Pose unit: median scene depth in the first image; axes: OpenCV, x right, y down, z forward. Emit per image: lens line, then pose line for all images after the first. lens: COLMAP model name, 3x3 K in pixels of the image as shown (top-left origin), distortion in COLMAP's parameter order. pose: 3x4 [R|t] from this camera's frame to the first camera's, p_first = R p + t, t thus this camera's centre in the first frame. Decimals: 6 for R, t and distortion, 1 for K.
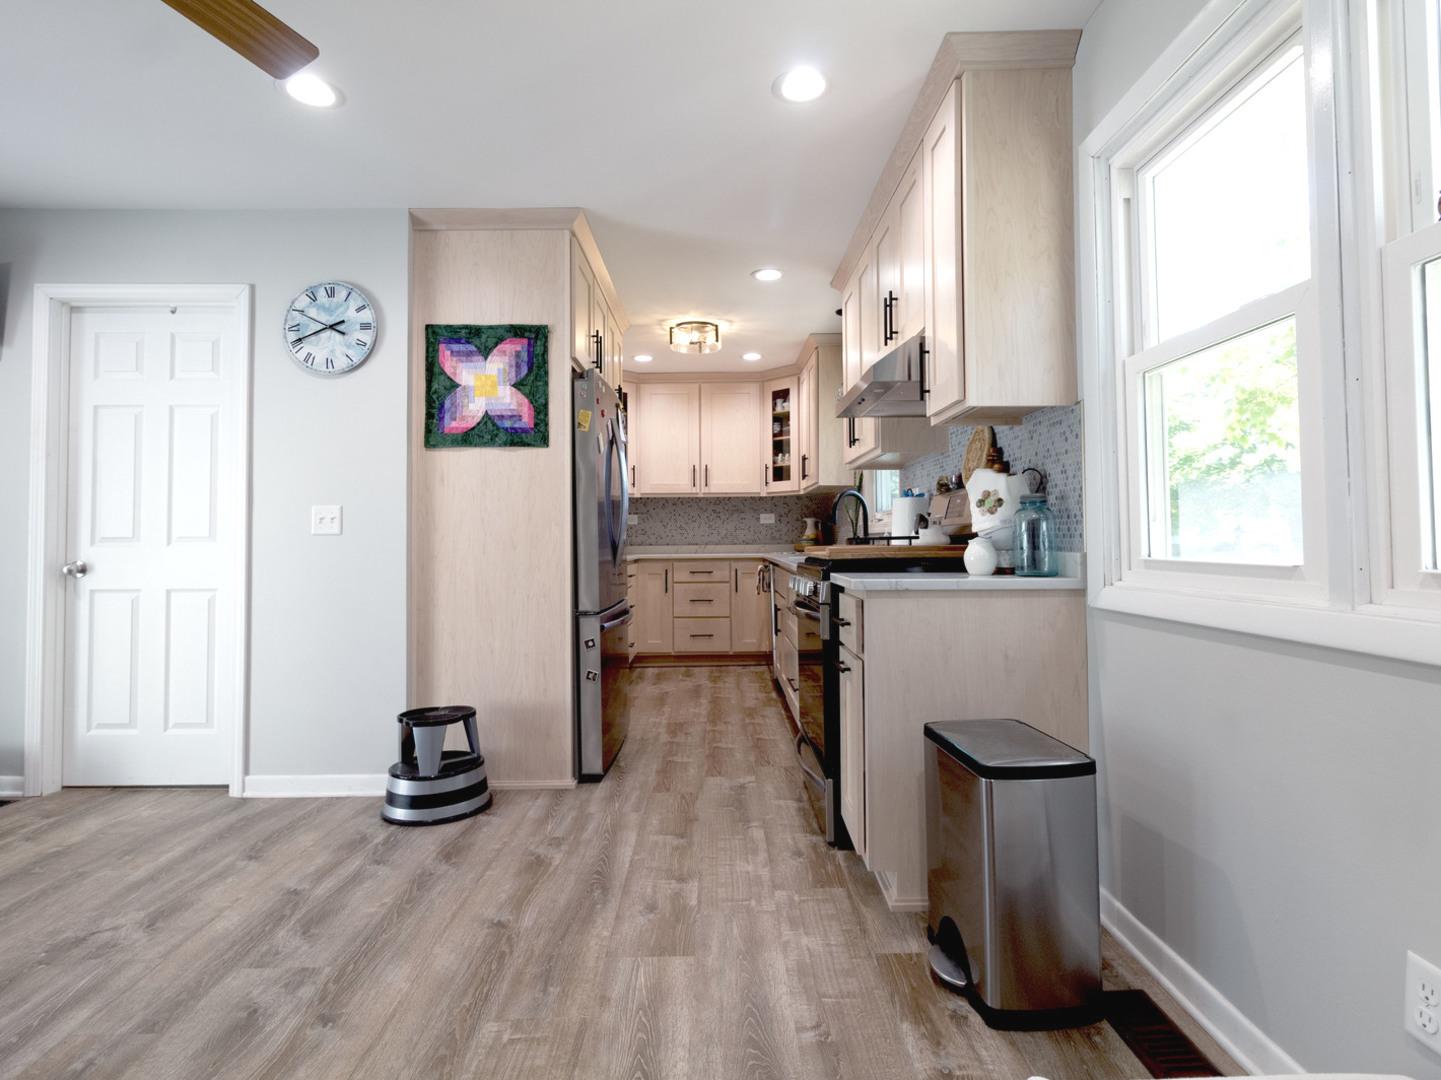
lens RADIAL K [[757.1, 0, 720.4], [0, 757.1, 538.2], [0, 0, 1]] dist [0.006168, -0.001752]
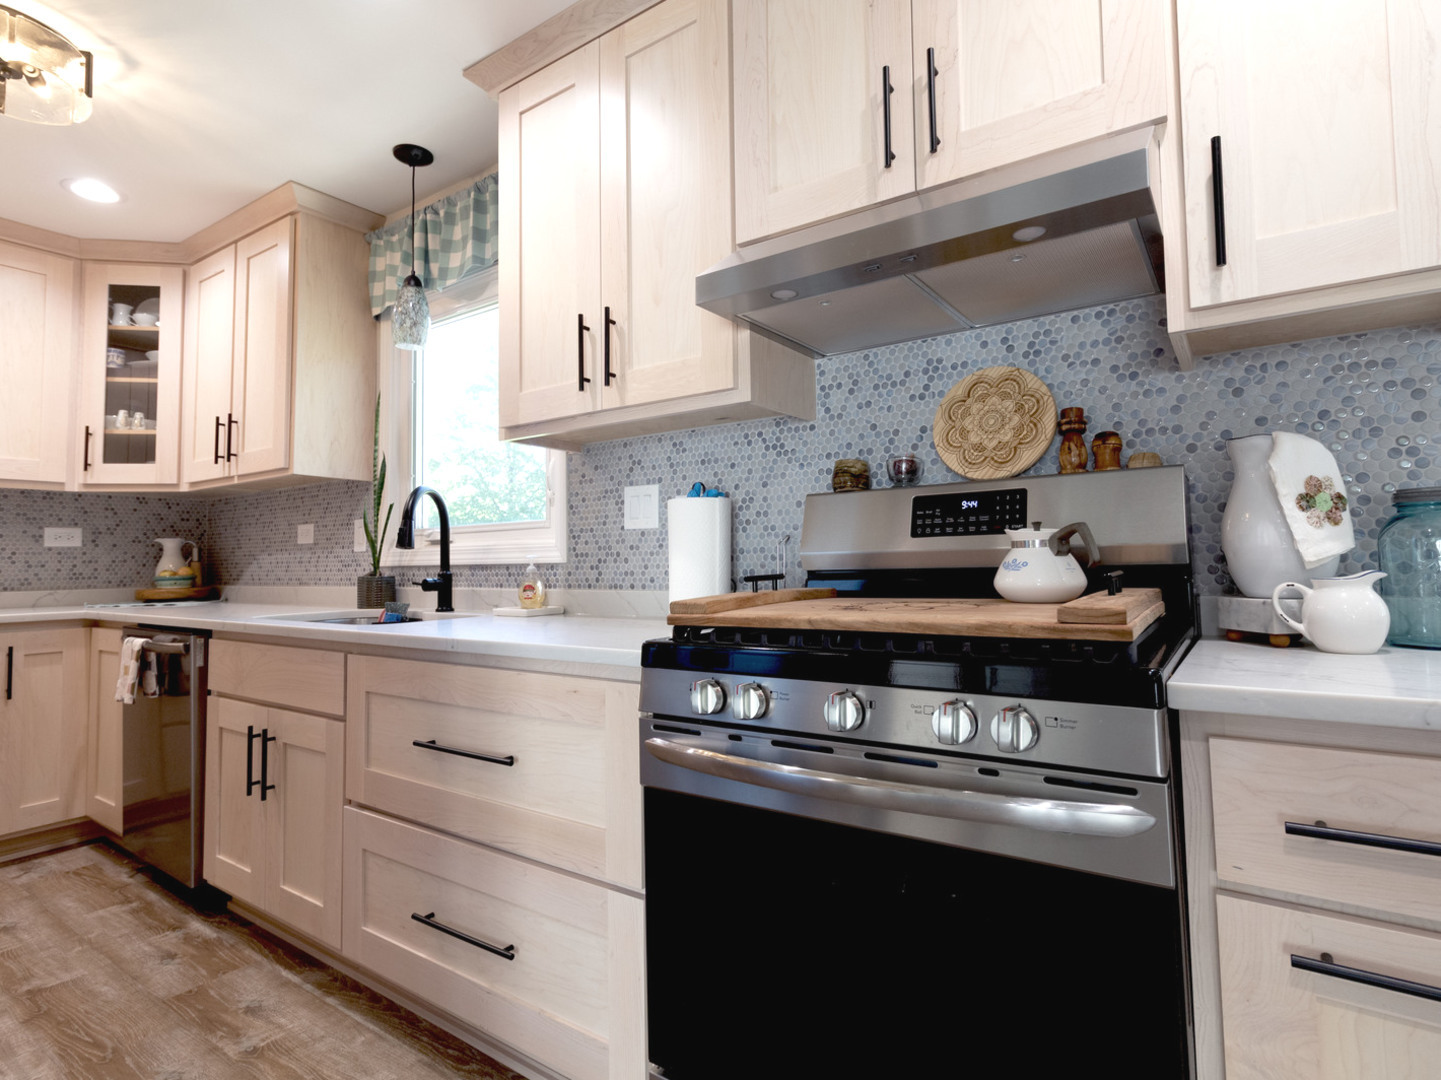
lens RADIAL K [[757.1, 0, 720.3], [0, 757.1, 525.9], [0, 0, 1]] dist [0.006168, -0.001752]
pose [[0.579327, 0.037422, 0.814236, -0.104296], [0.009654, 0.998560, -0.052763, -0.003325], [-0.815038, 0.038428, 0.578131, 0.393240]]
